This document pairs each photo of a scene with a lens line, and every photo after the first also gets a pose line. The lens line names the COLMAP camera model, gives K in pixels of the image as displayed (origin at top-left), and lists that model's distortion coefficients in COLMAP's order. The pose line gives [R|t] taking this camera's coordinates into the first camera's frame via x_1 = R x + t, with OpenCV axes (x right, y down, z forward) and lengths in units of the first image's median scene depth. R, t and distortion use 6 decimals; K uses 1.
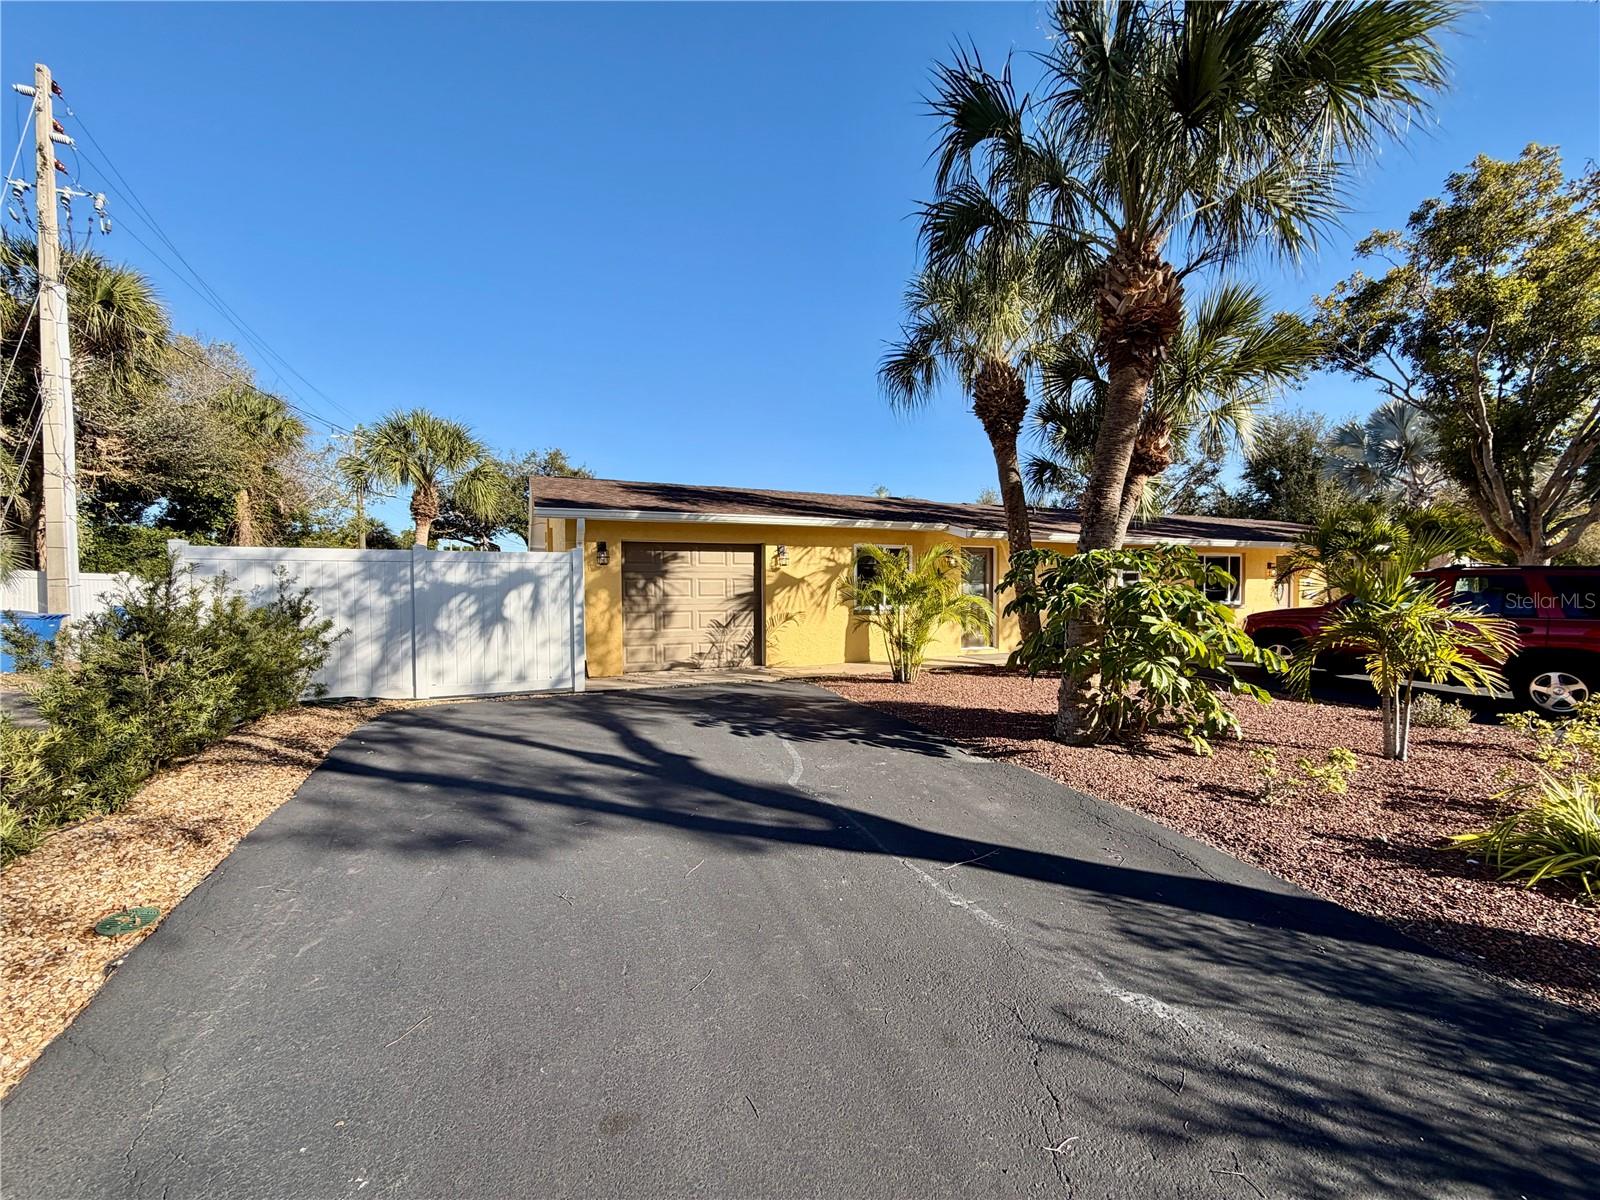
lens RADIAL K [[636.9, 0, 796.9], [0, 636.9, 602.9], [0, 0, 1]] dist [0.000878, -0.000353]
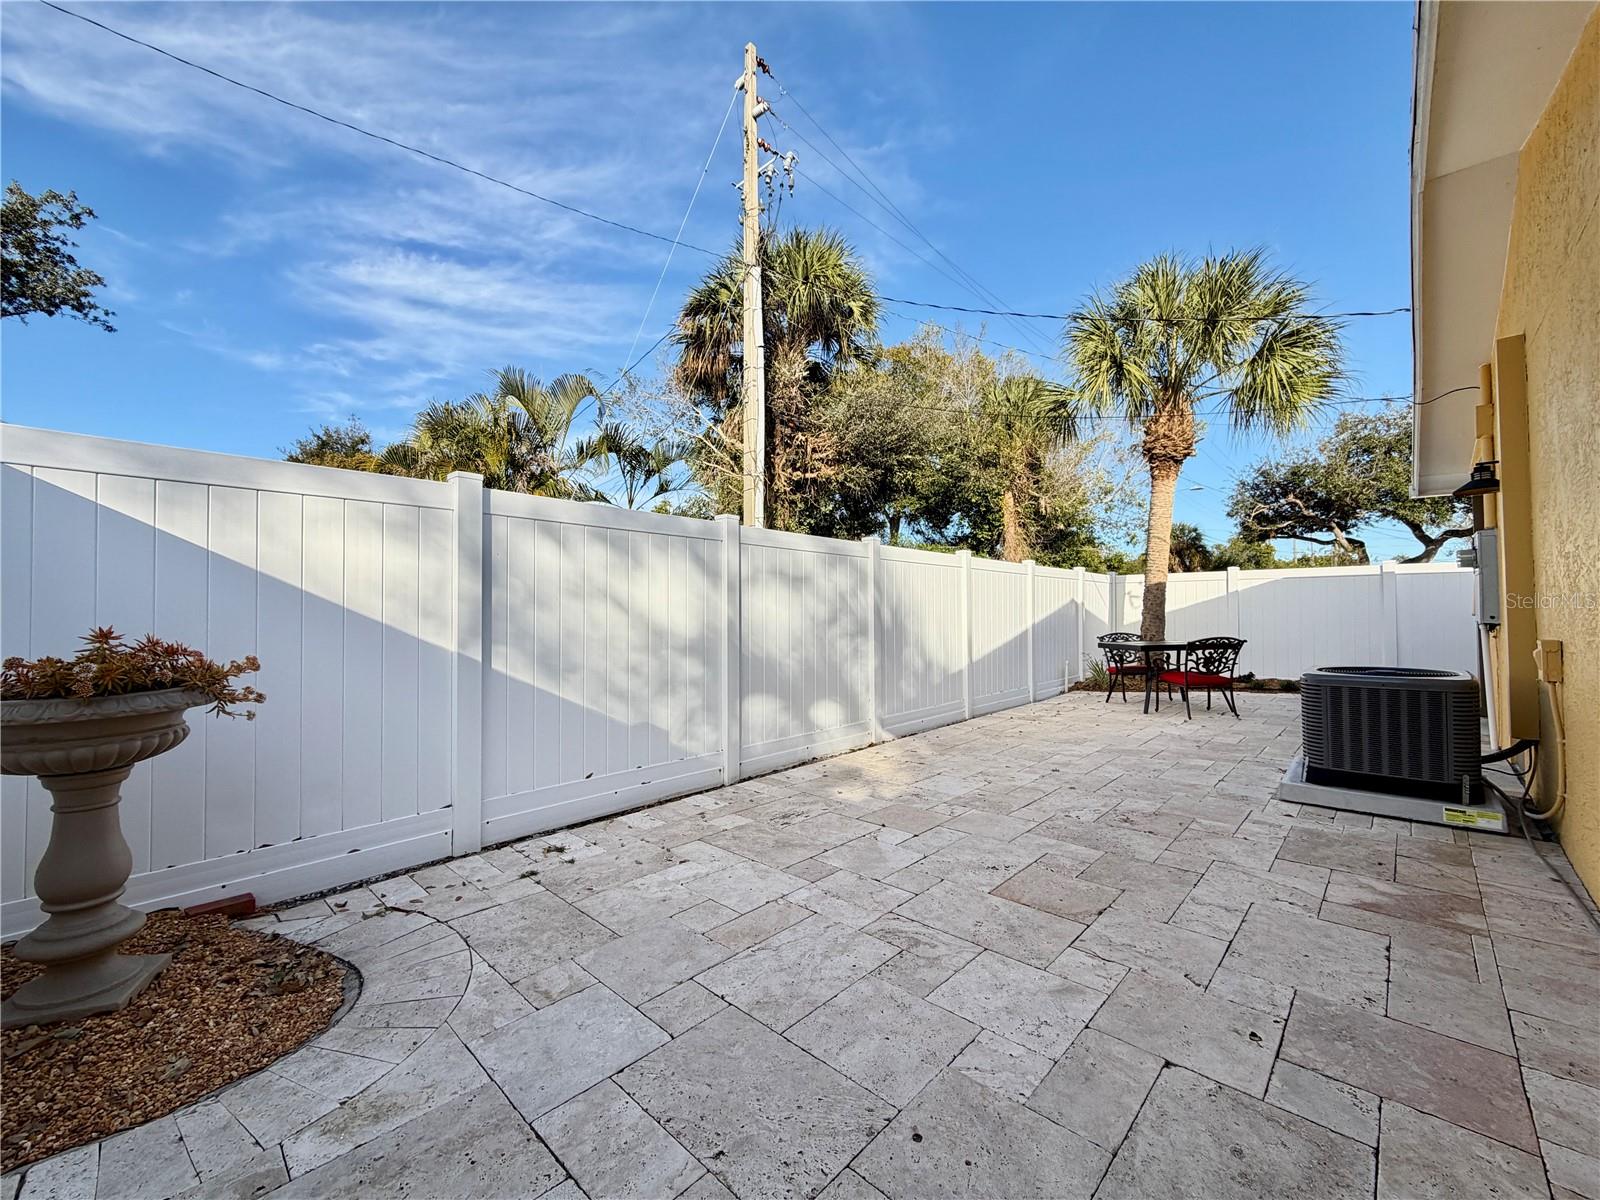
lens RADIAL K [[649.2, 0, 800.0], [0, 649.2, 600.0], [0, 0, 1]] dist [-0.000984, -0.000176]
pose [[0.396968, -0.016226, -0.917689, -0.247147], [-0.015324, 0.999587, -0.024303, -0.001844], [0.917705, 0.023710, 0.396555, 0.604776]]
